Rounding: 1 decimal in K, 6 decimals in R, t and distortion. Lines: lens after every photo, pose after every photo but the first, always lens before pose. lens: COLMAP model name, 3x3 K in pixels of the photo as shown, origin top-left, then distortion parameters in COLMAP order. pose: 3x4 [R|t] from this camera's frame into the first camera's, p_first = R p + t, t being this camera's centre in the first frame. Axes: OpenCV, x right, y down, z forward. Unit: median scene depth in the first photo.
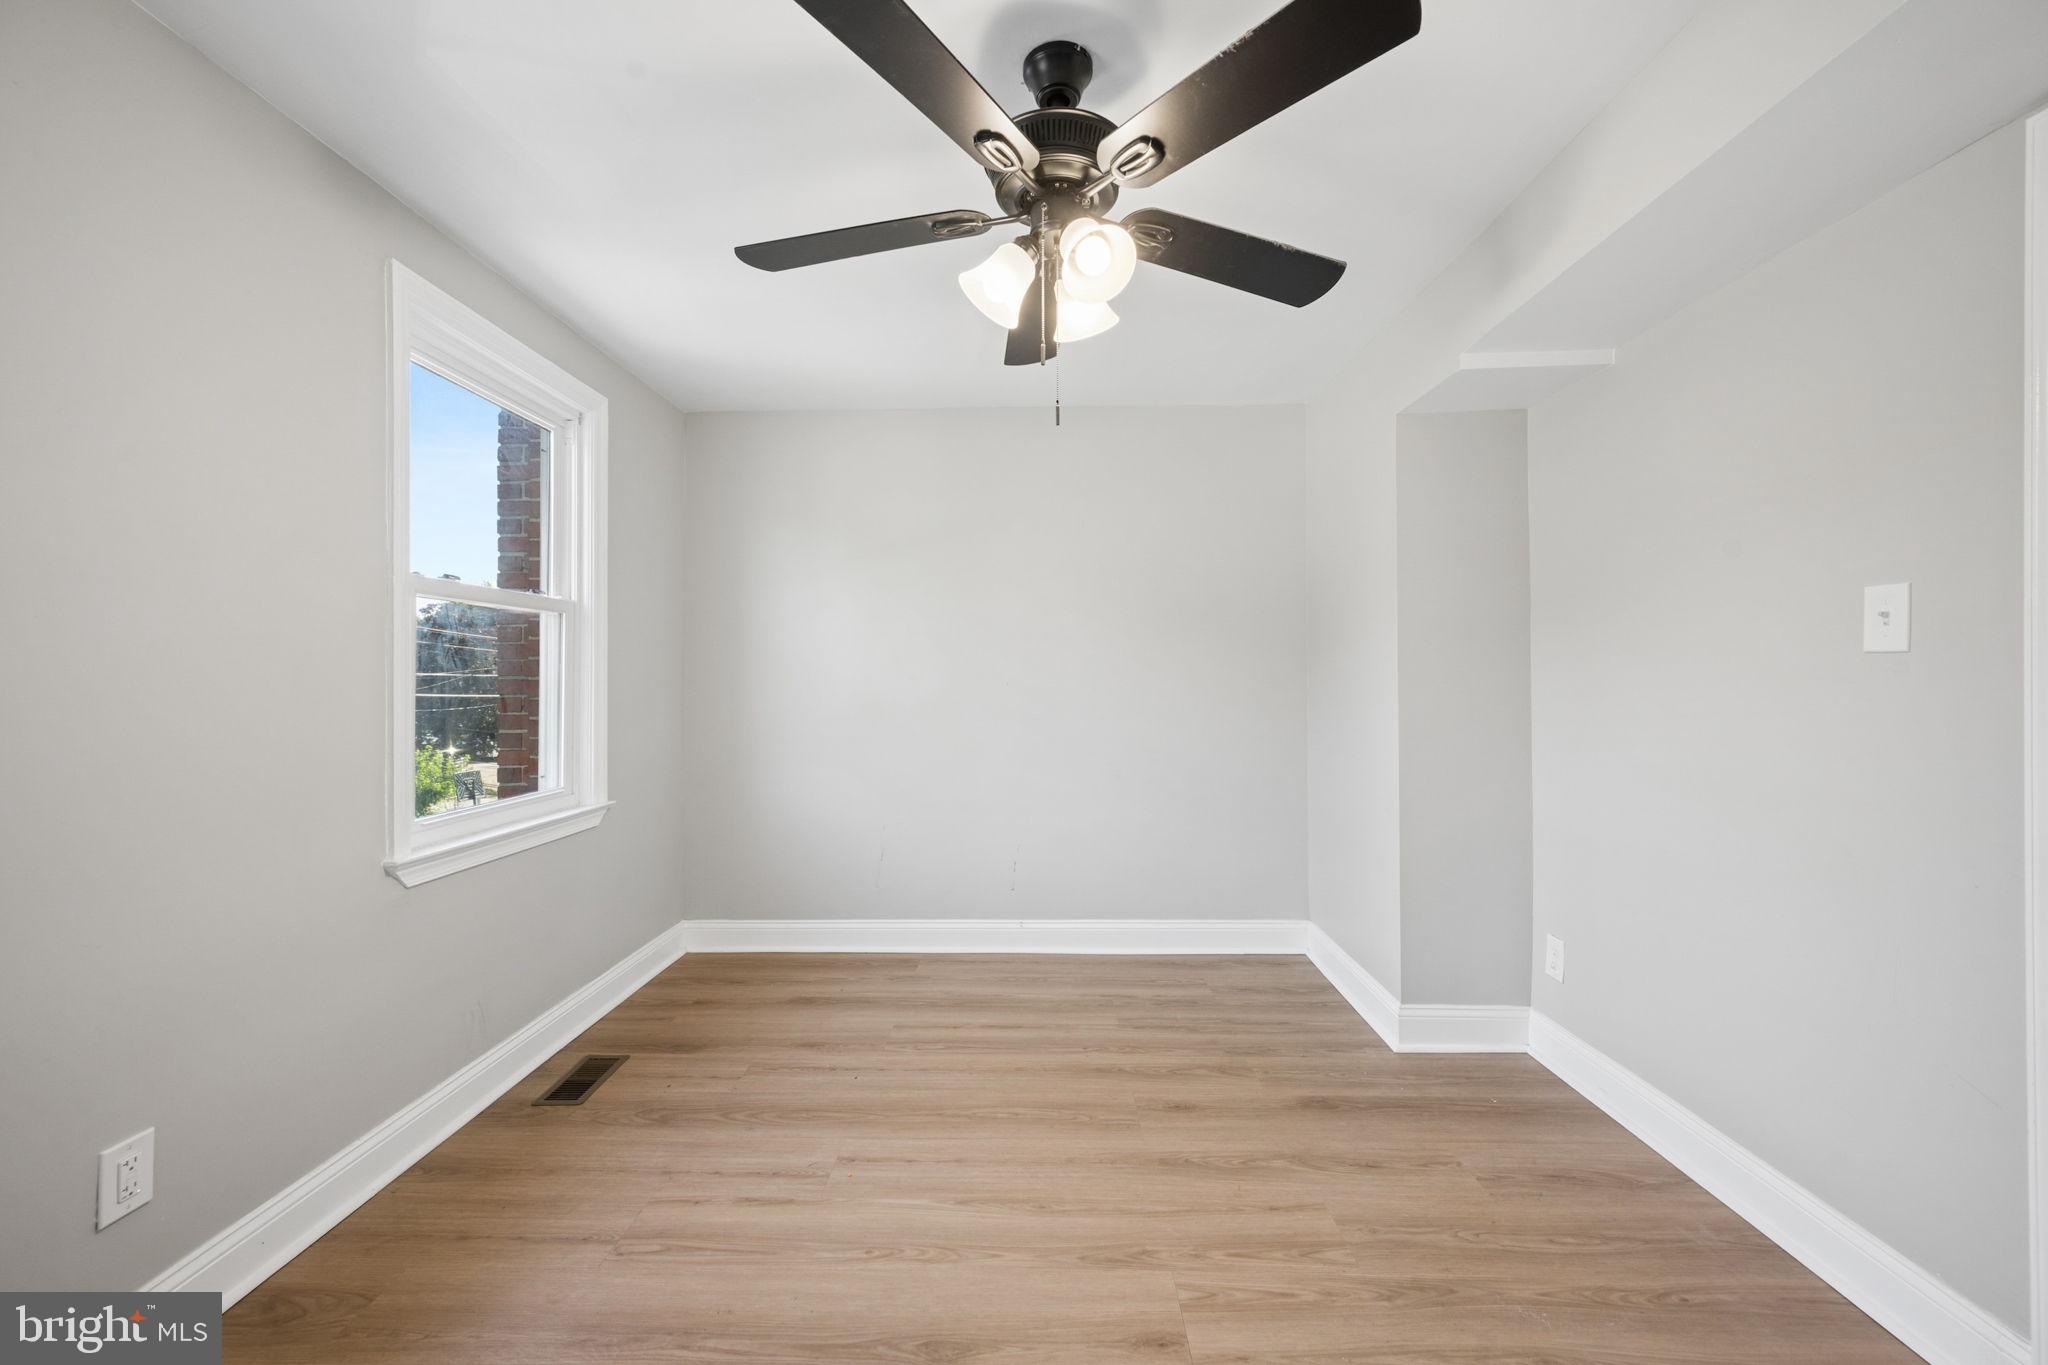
lens RADIAL K [[810.8, 0, 1021.1], [0, 810.8, 664.8], [0, 0, 1]] dist [0.005996, -0.000052]
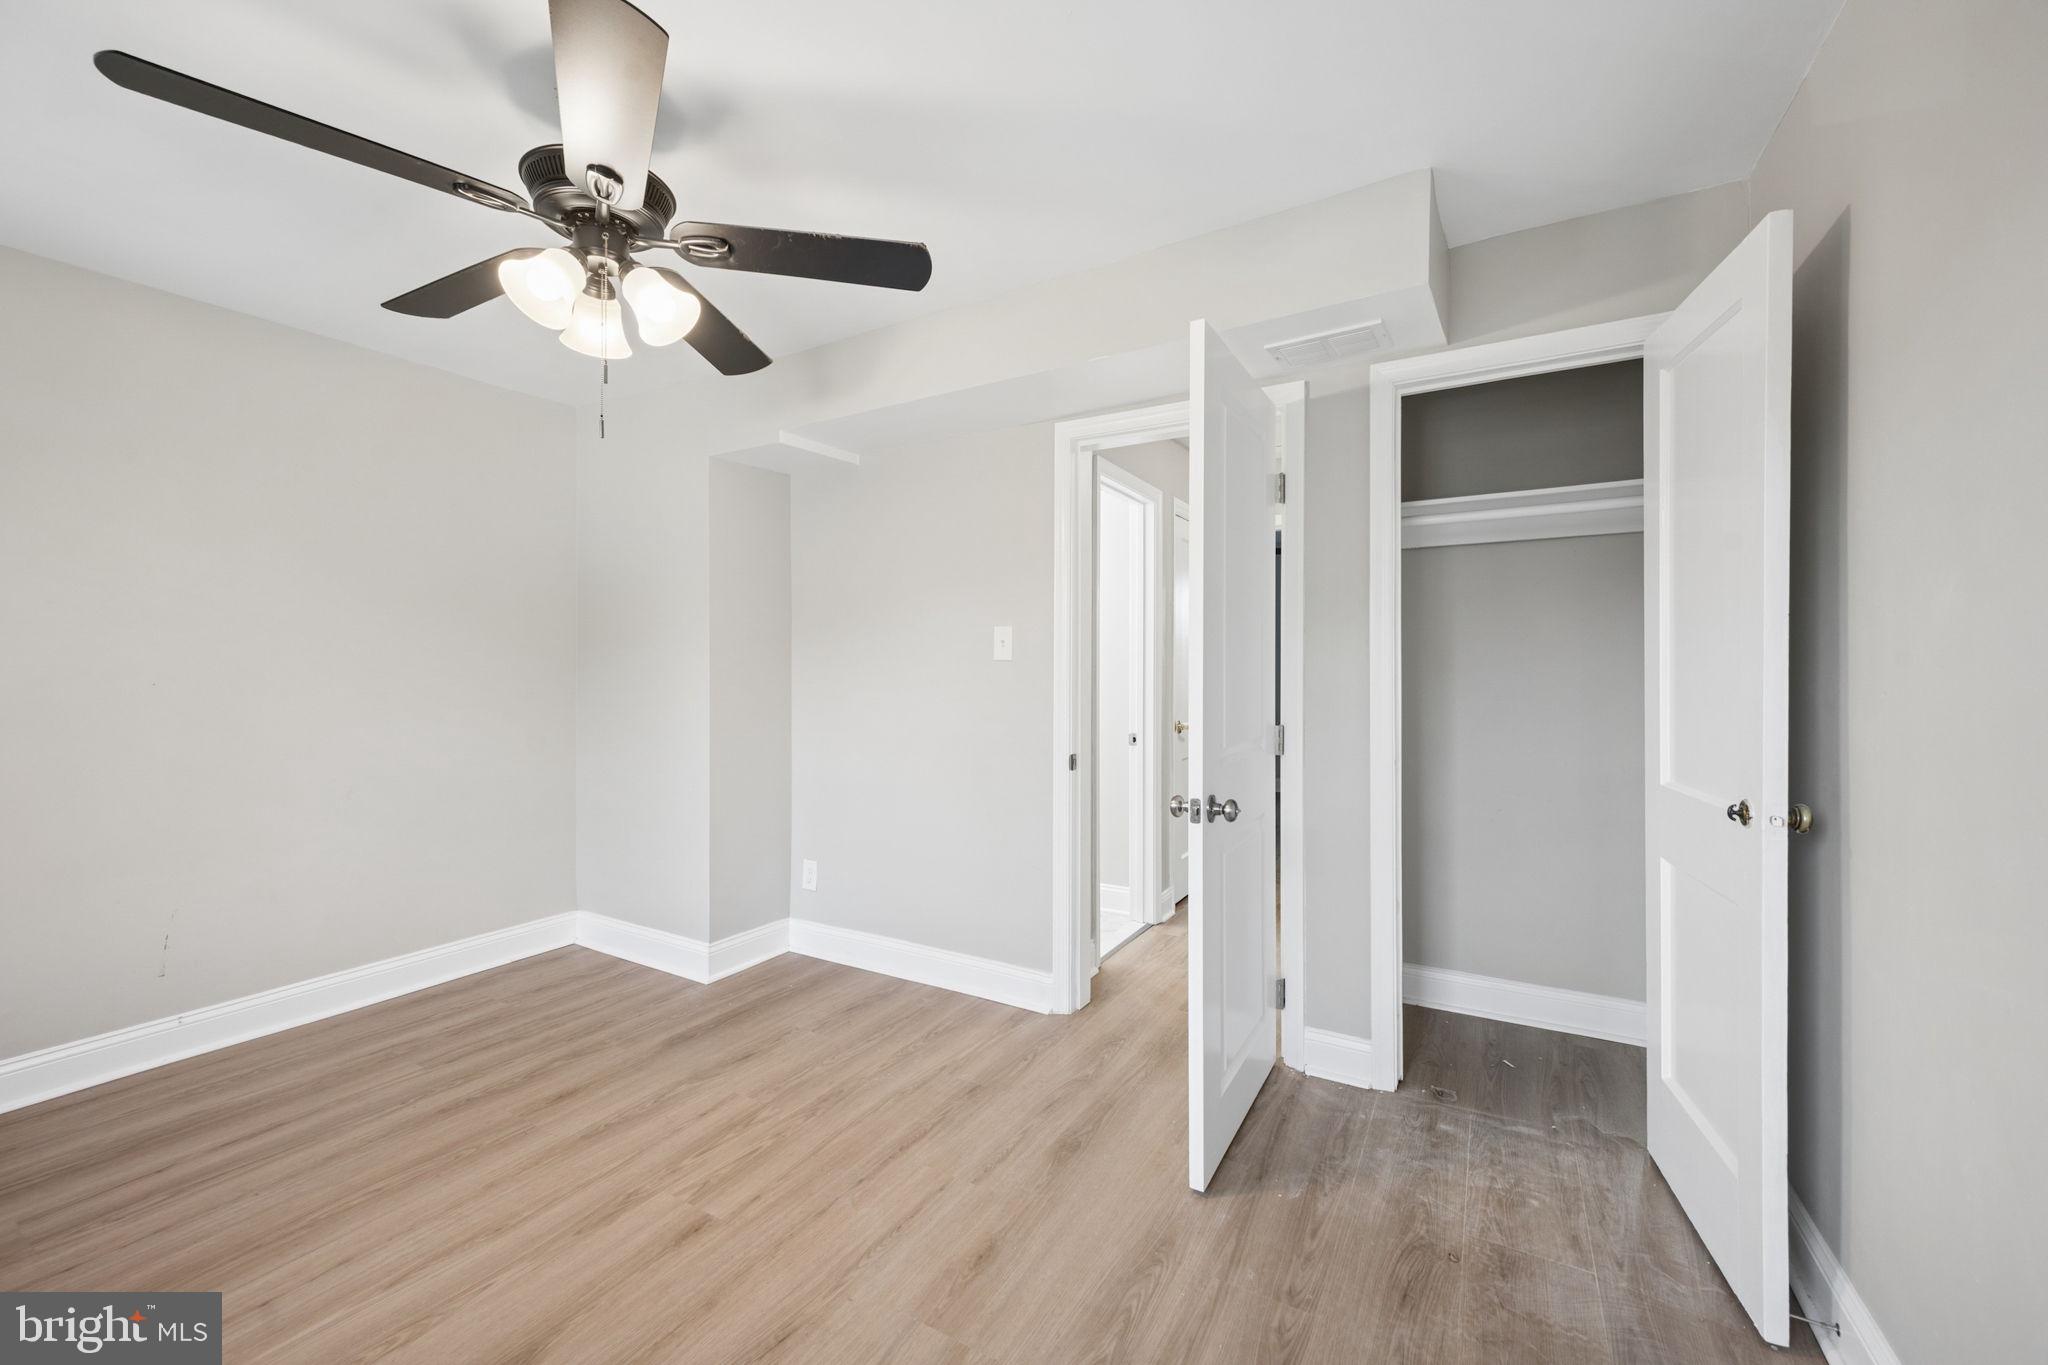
lens RADIAL K [[810.8, 0, 1021.1], [0, 810.8, 664.8], [0, 0, 1]] dist [0.005996, -0.000052]
pose [[0.499131, 0.005688, 0.866508, -0.418864], [-0.009421, 0.999955, -0.001137, -0.002795], [-0.866475, -0.007596, 0.499162, -0.007141]]
